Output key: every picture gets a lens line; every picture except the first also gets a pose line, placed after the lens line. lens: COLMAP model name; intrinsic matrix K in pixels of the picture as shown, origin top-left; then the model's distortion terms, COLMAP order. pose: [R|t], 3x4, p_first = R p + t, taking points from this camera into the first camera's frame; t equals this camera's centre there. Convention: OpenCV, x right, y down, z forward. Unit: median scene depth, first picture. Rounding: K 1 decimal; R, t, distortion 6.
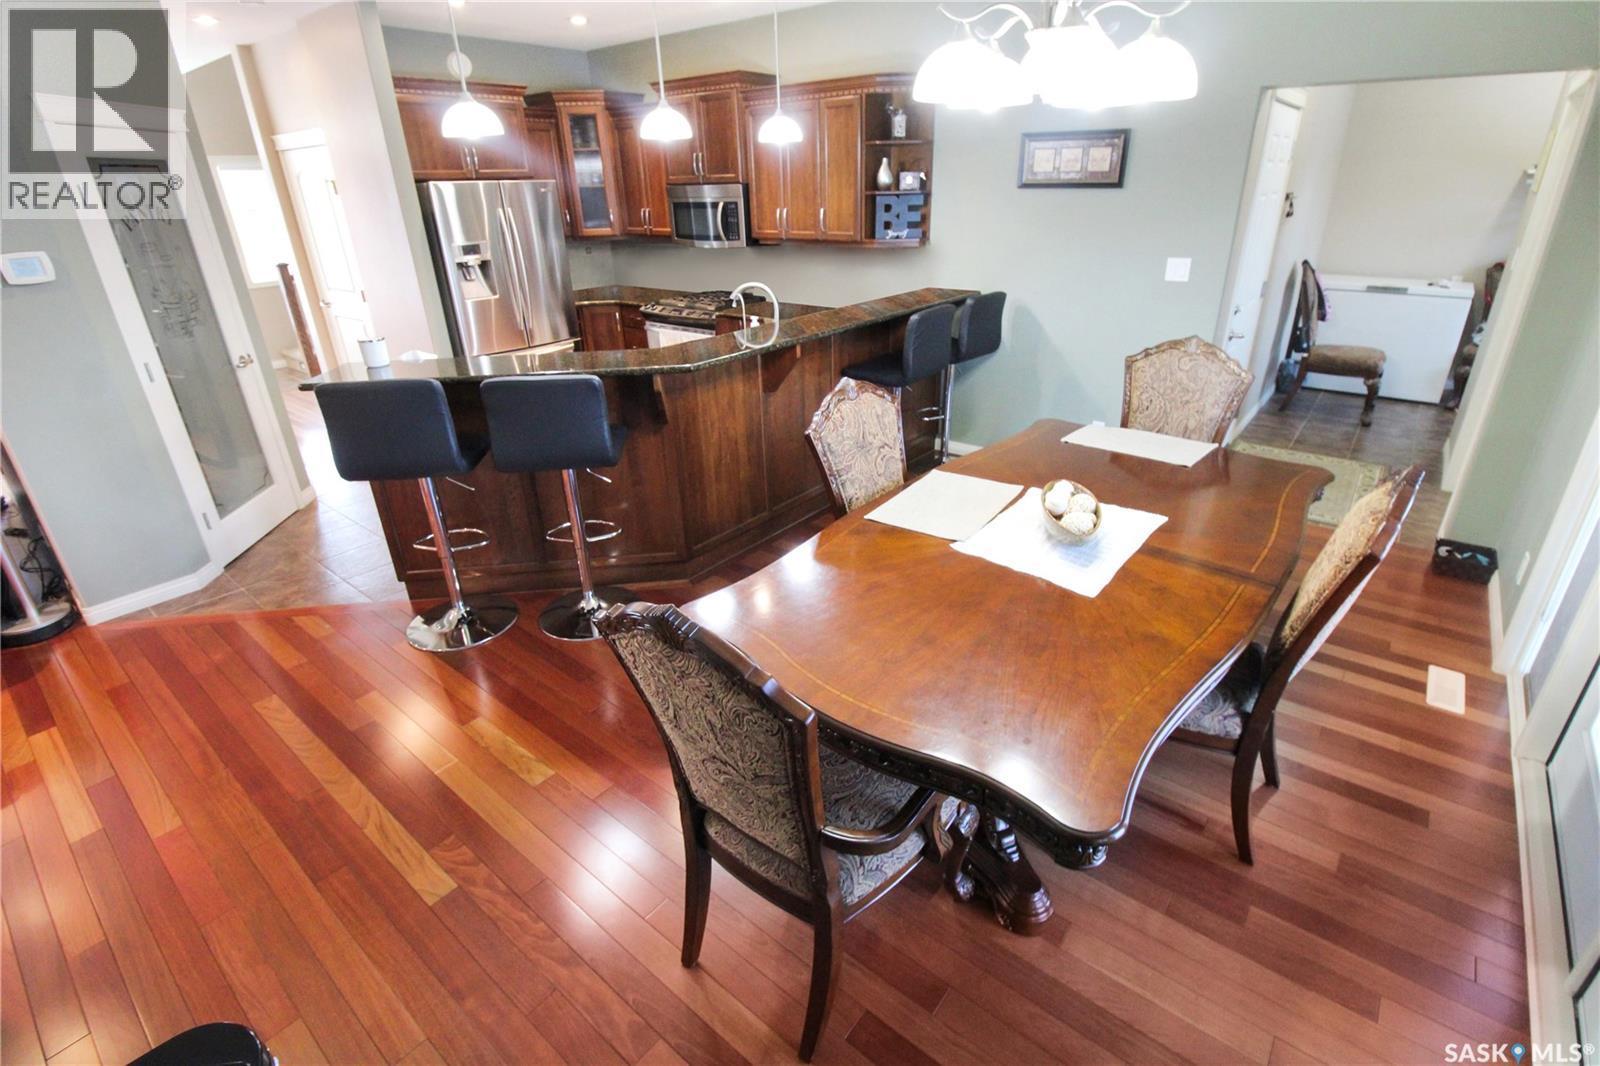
lens RADIAL K [[746.9, 0, 804.8], [0, 746.9, 518.7], [0, 0, 1]] dist [-0.014001, -0.000049]
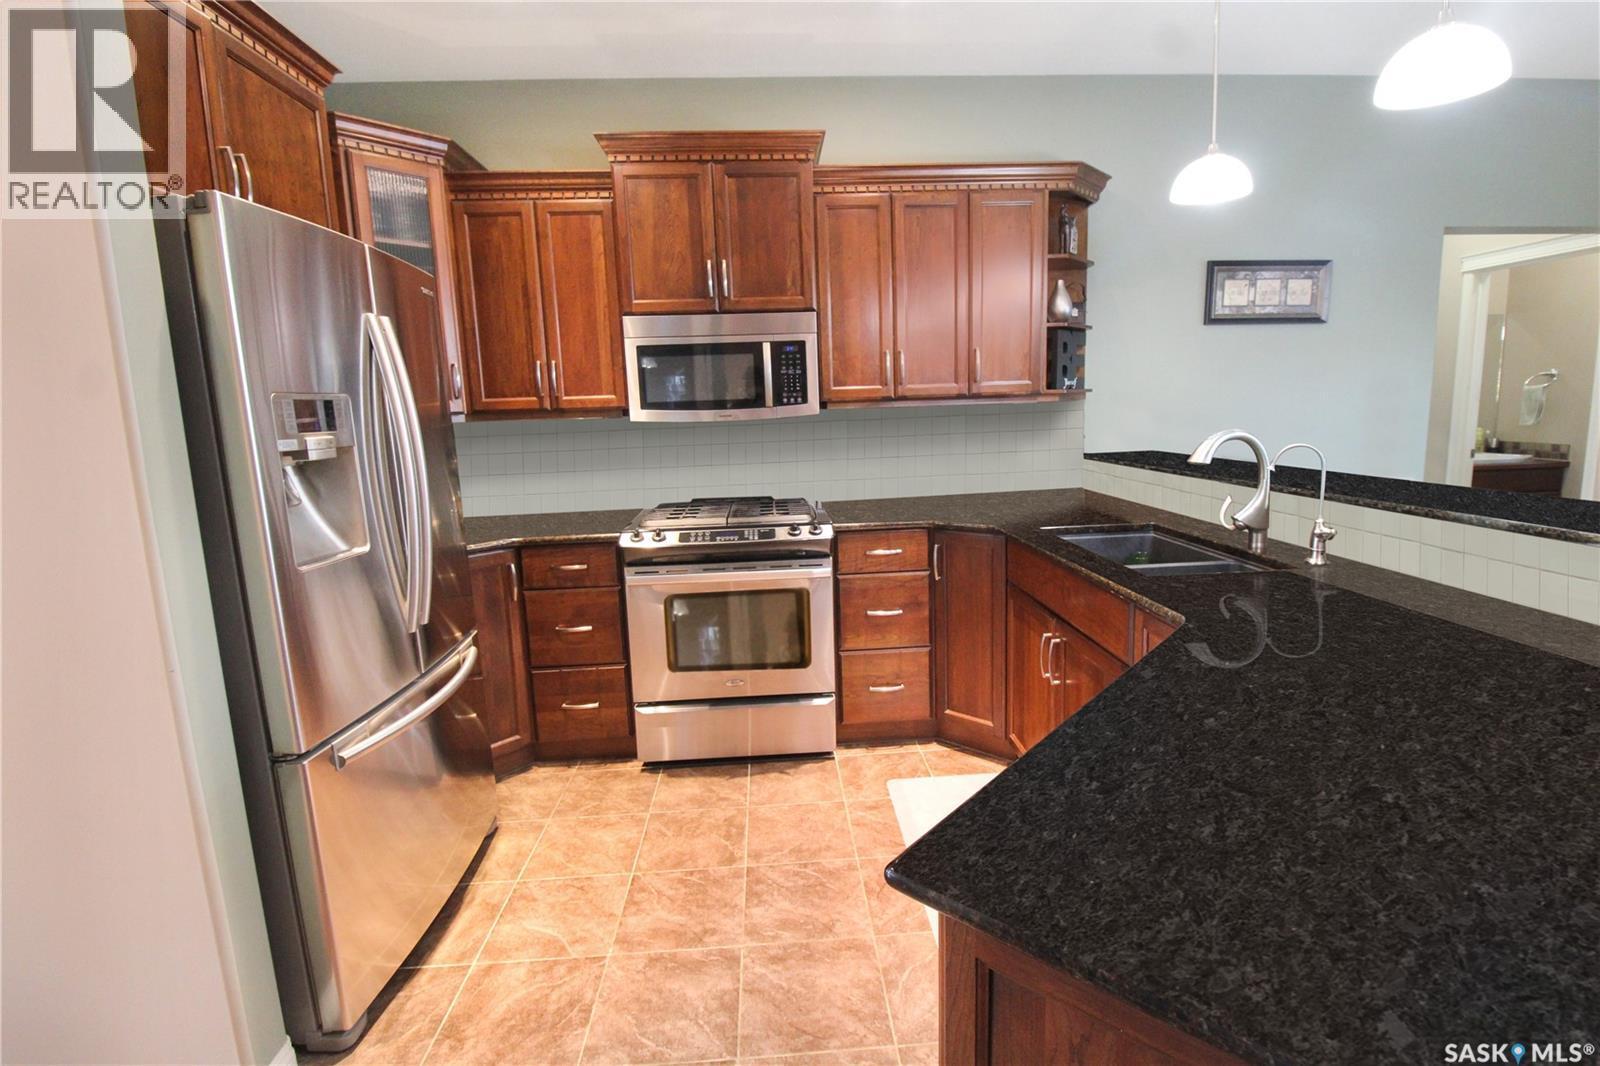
lens RADIAL K [[739.9, 0, 804.2], [0, 739.9, 514.3], [0, 0, 1]] dist [0.014537, -0.013957]
pose [[0.744050, -0.097447, 0.660980, -0.556558], [0.287812, 0.939556, -0.185467, -0.216677], [-0.602954, 0.328235, 0.727123, 0.708514]]
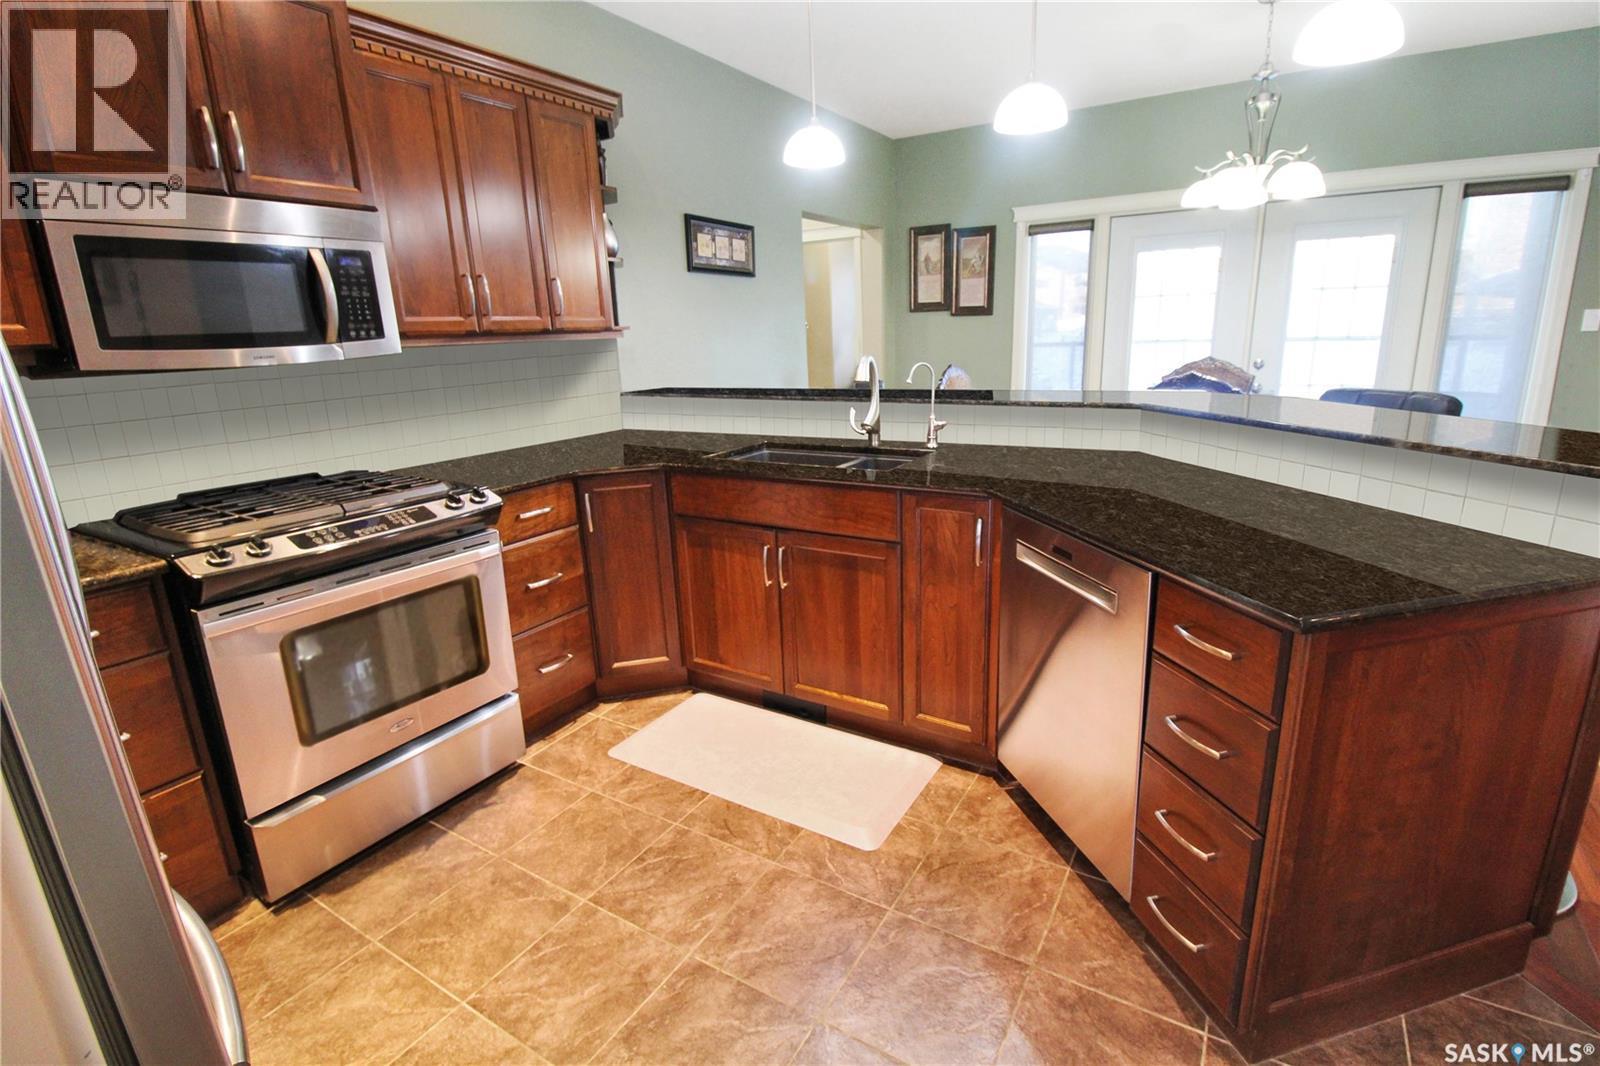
lens RADIAL K [[746.9, 0, 804.8], [0, 746.9, 518.7], [0, 0, 1]] dist [-0.014001, -0.000049]
pose [[-0.127005, -0.215741, 0.968156, -0.649453], [0.439999, 0.862520, 0.249922, -0.331985], [-0.888972, 0.457729, -0.014619, 0.976530]]
